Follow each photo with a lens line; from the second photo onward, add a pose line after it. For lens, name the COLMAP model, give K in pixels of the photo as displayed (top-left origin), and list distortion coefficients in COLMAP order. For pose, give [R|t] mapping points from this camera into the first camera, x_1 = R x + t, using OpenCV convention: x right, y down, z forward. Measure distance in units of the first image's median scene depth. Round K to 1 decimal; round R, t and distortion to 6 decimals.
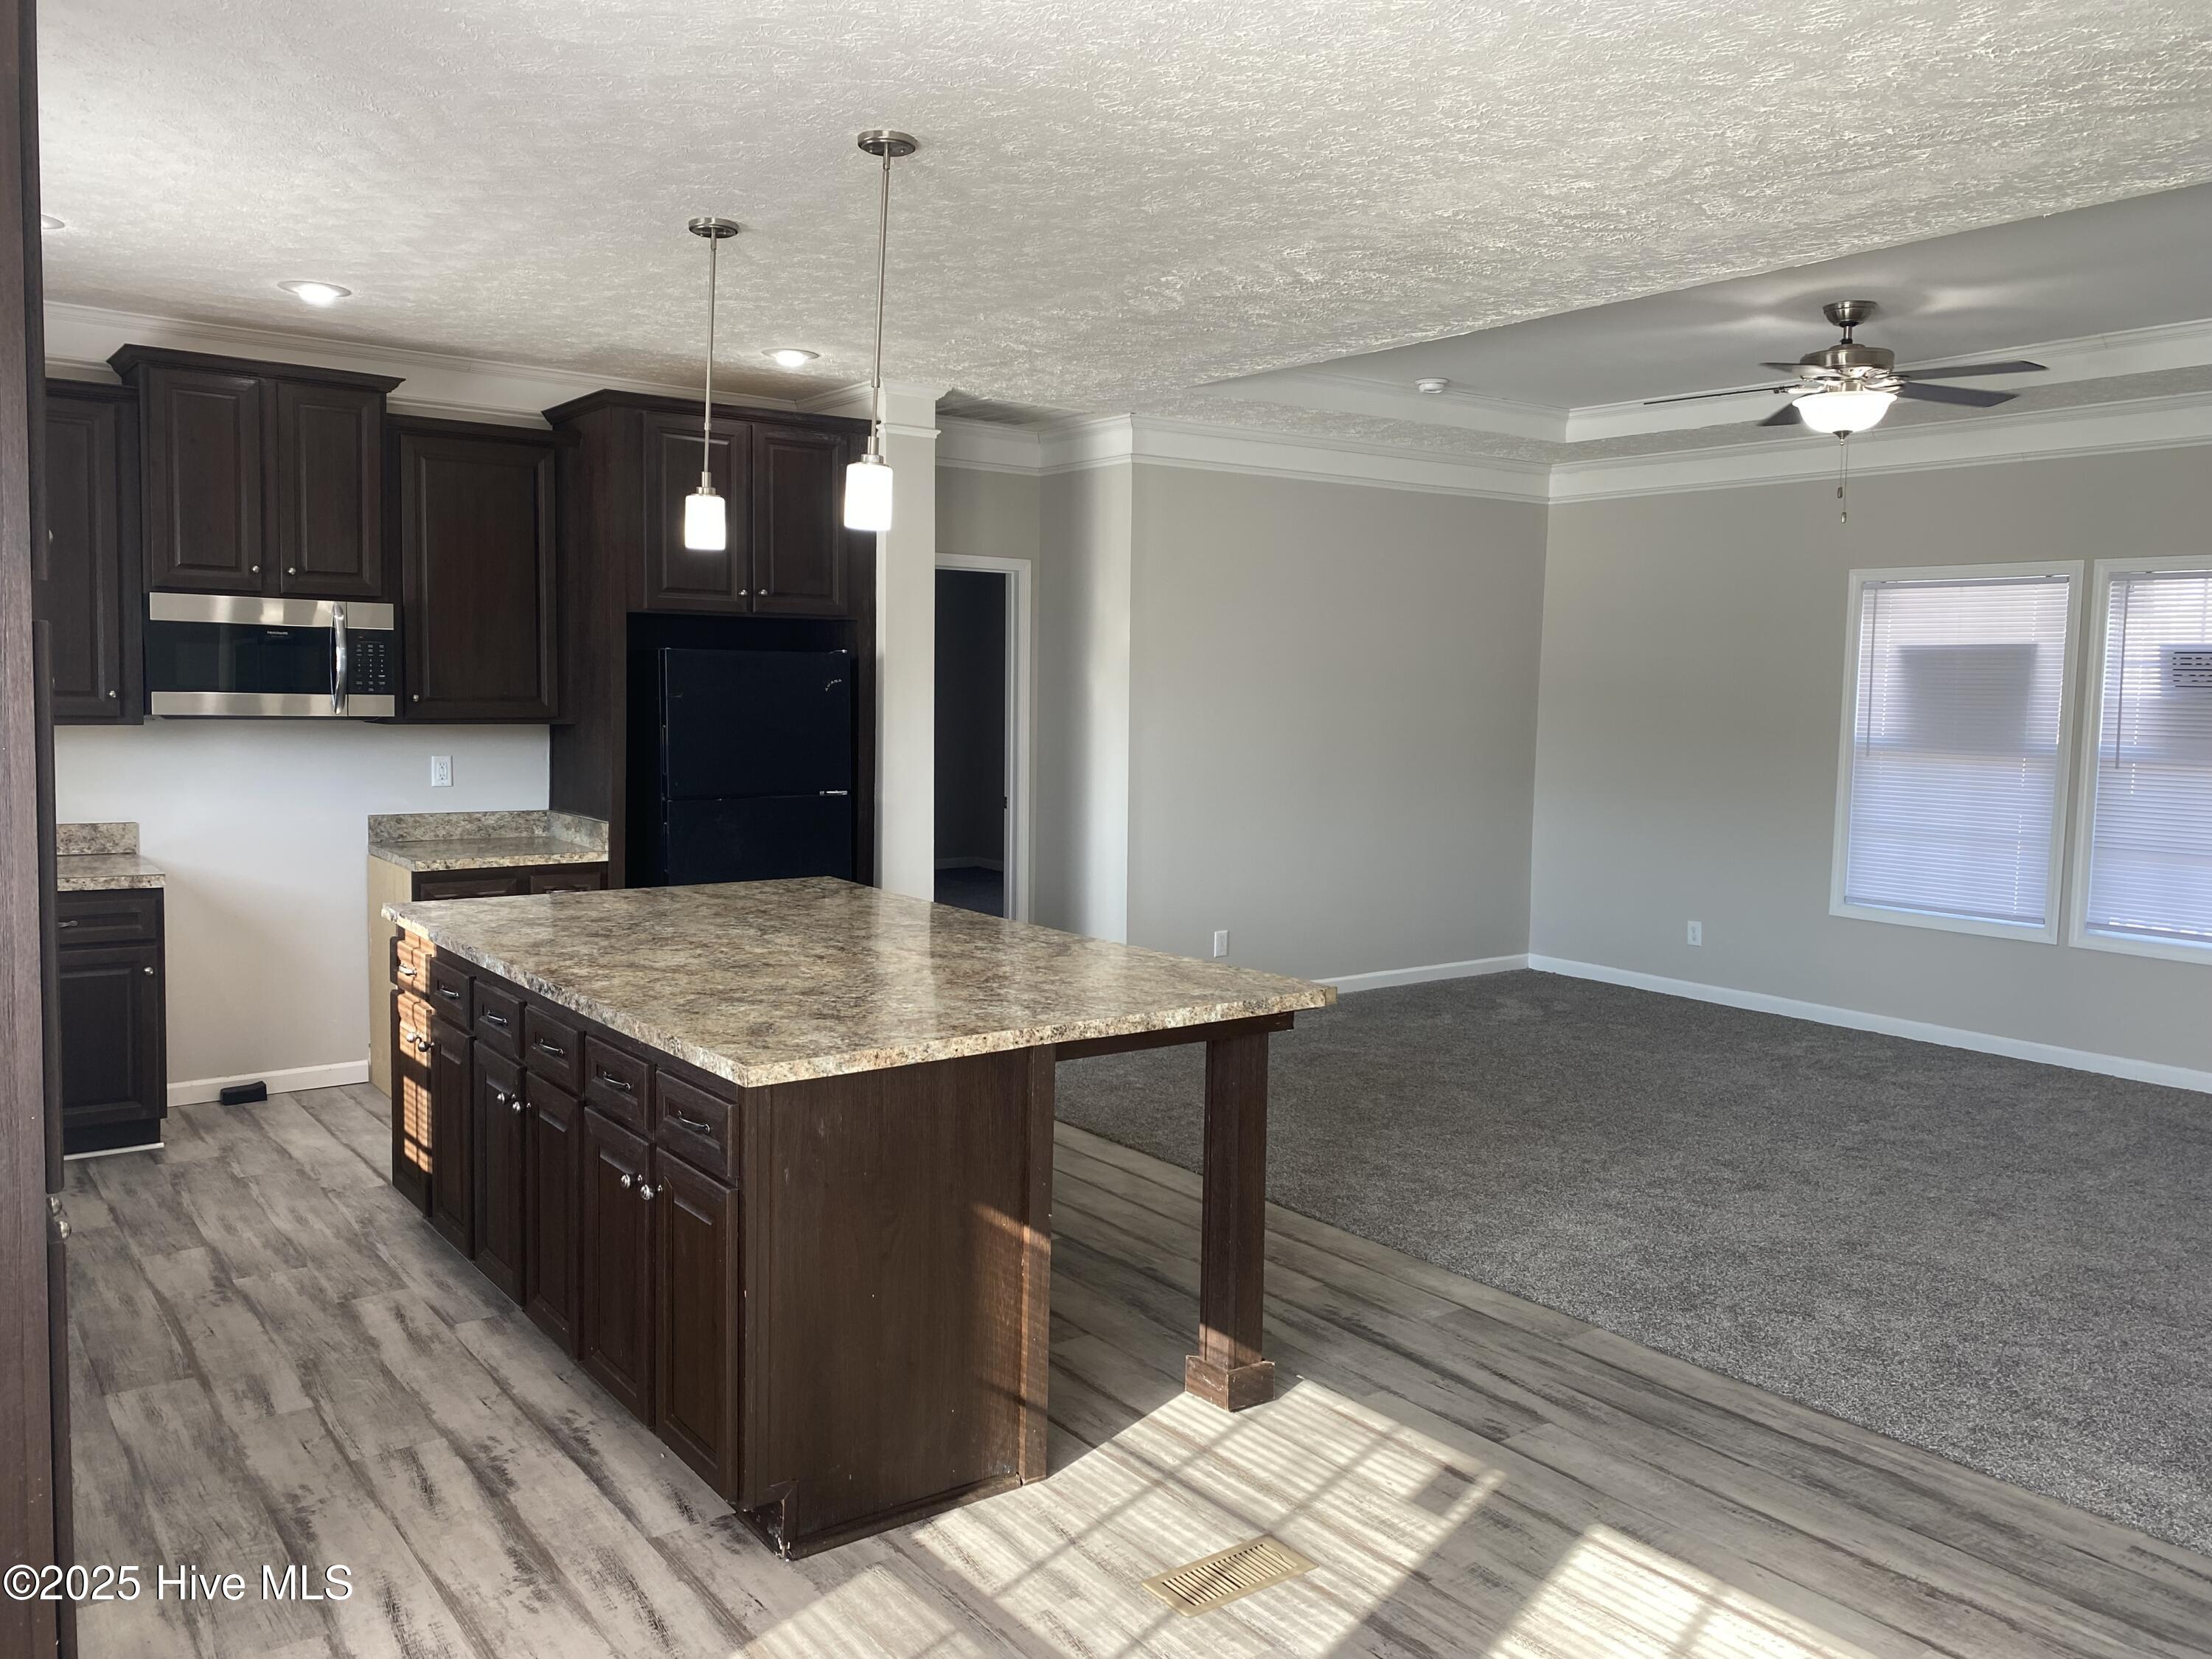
lens RADIAL K [[1670.5, 0, 1048.5], [0, 1670.5, 830.3], [0, 0, 1]] dist [0.028373, -0.004370]
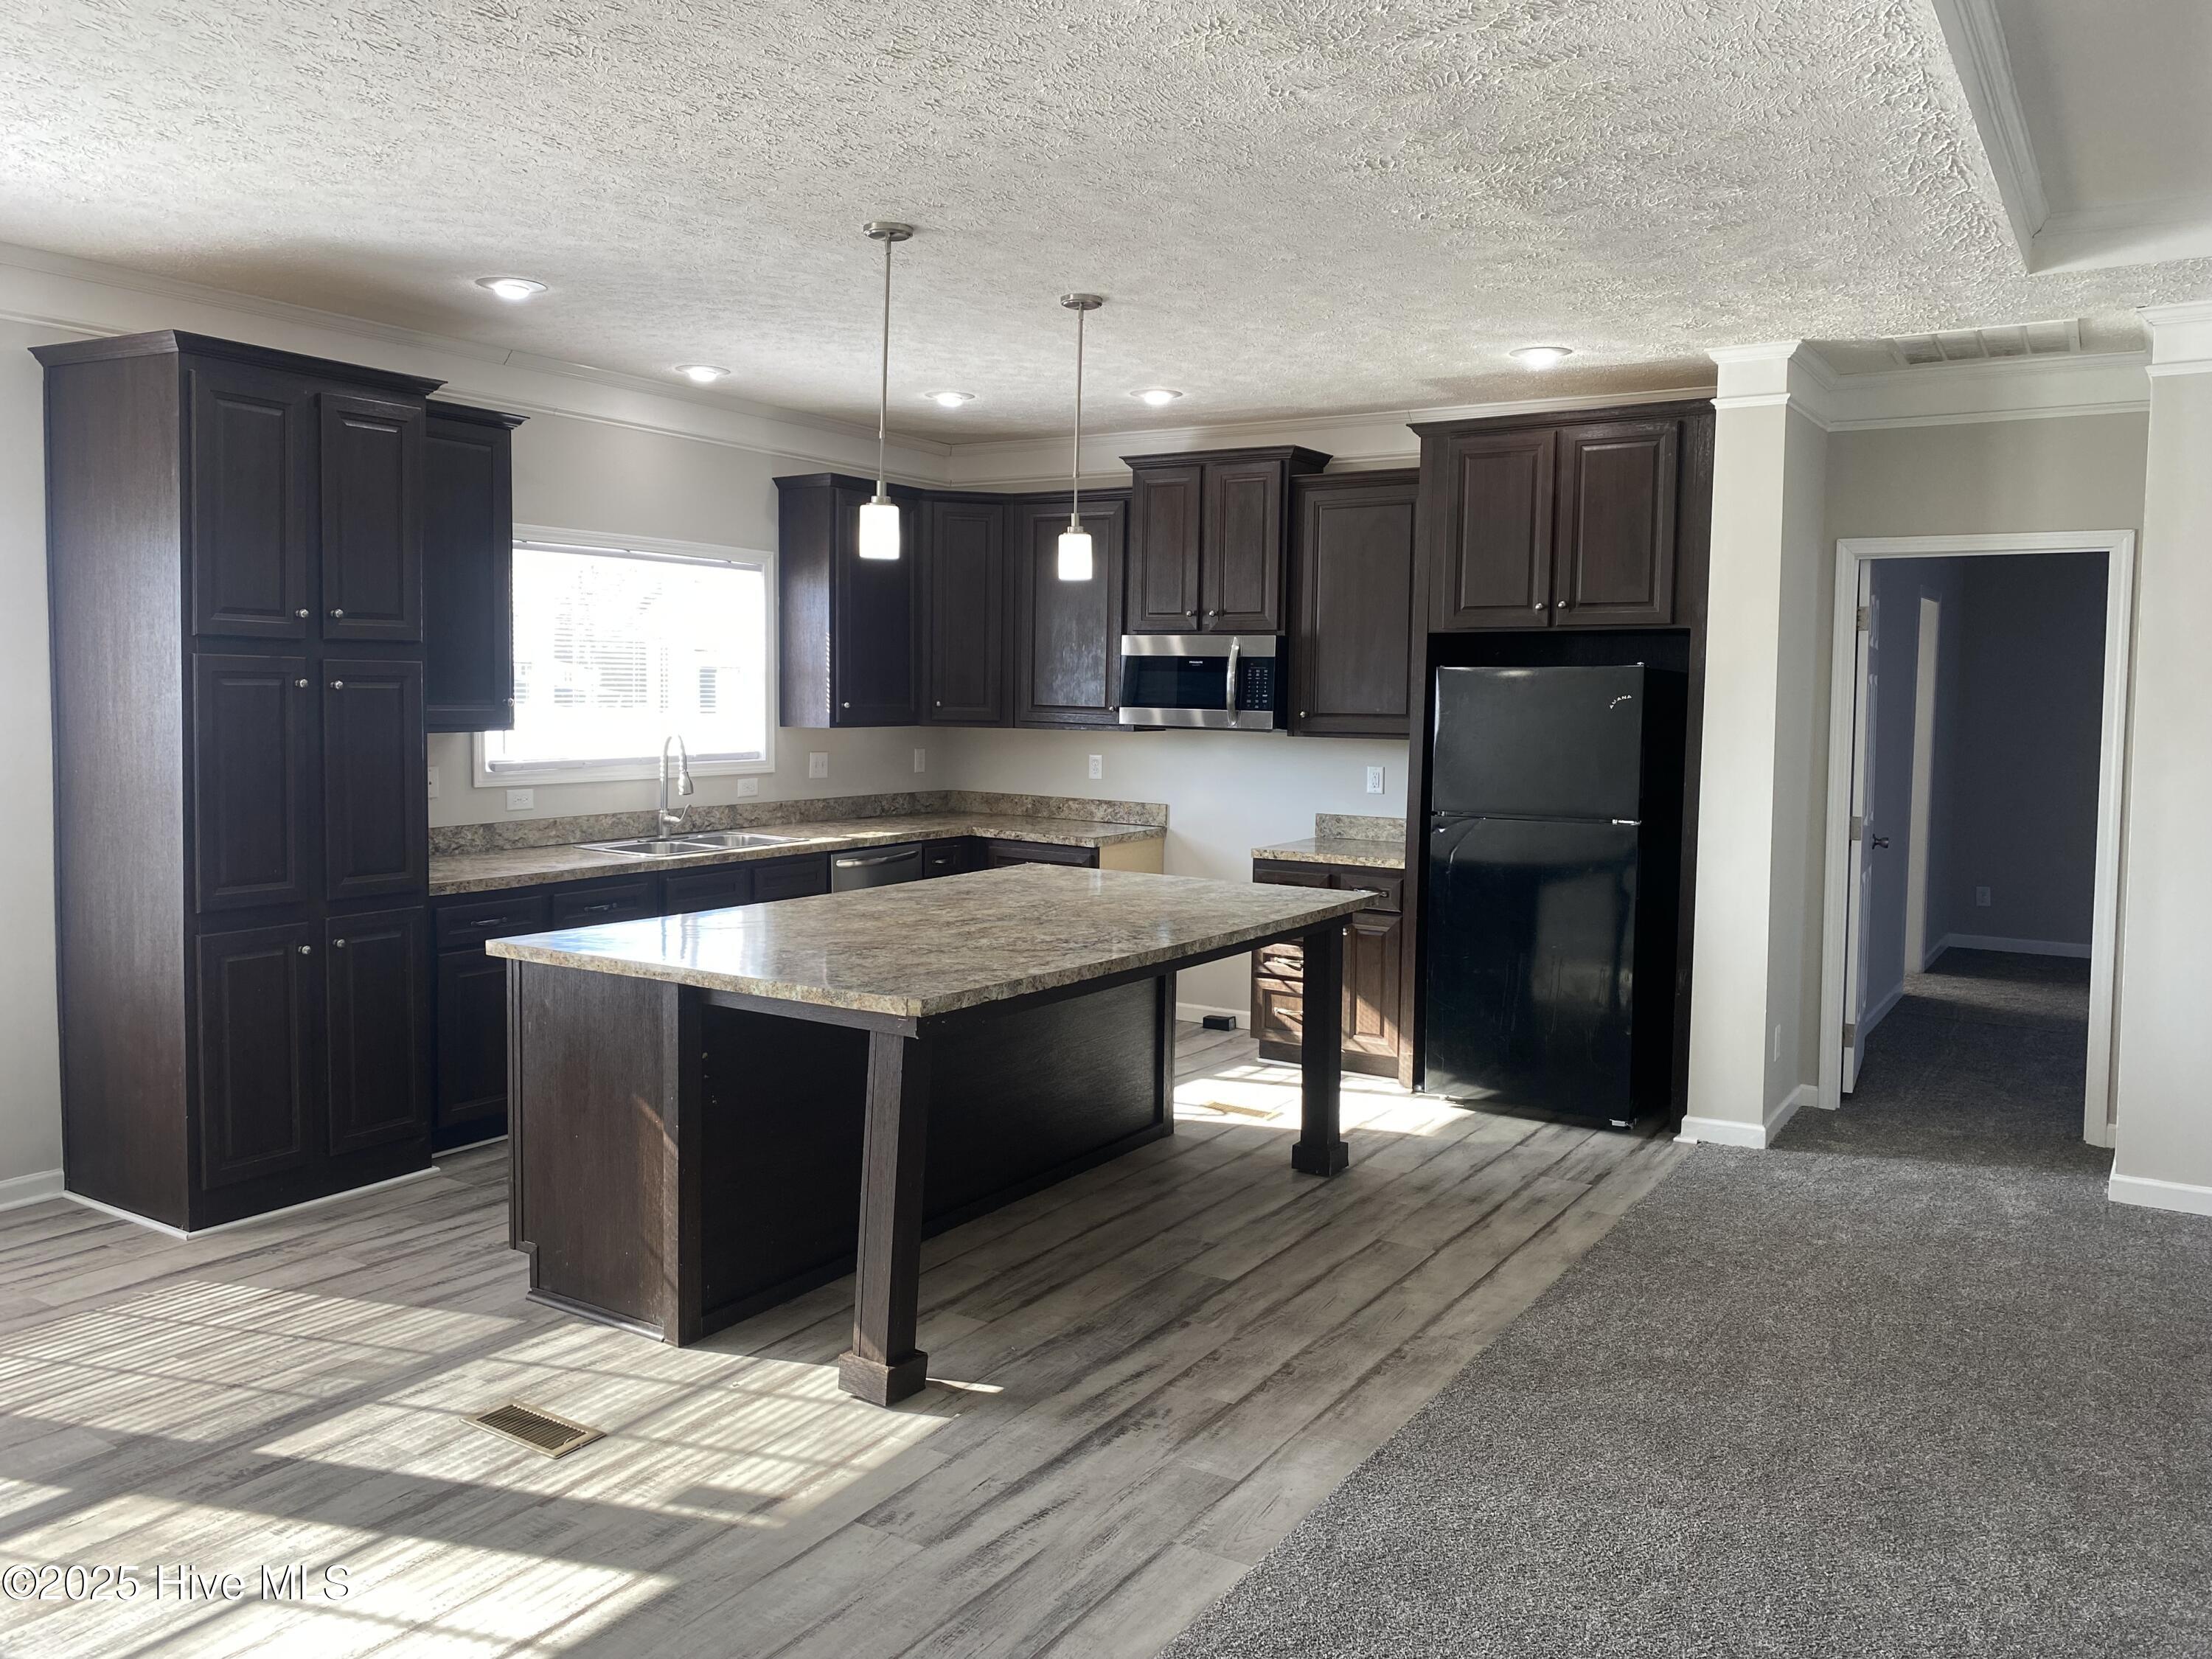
lens RADIAL K [[1670.5, 0, 1105.4], [0, 1670.5, 815.3], [0, 0, 1]] dist [0.028373, -0.004370]
pose [[0.364897, 0.059184, -0.929165, 1.117462], [-0.089127, 0.995615, 0.028415, -0.049339], [0.926772, 0.072446, 0.368571, 0.756077]]
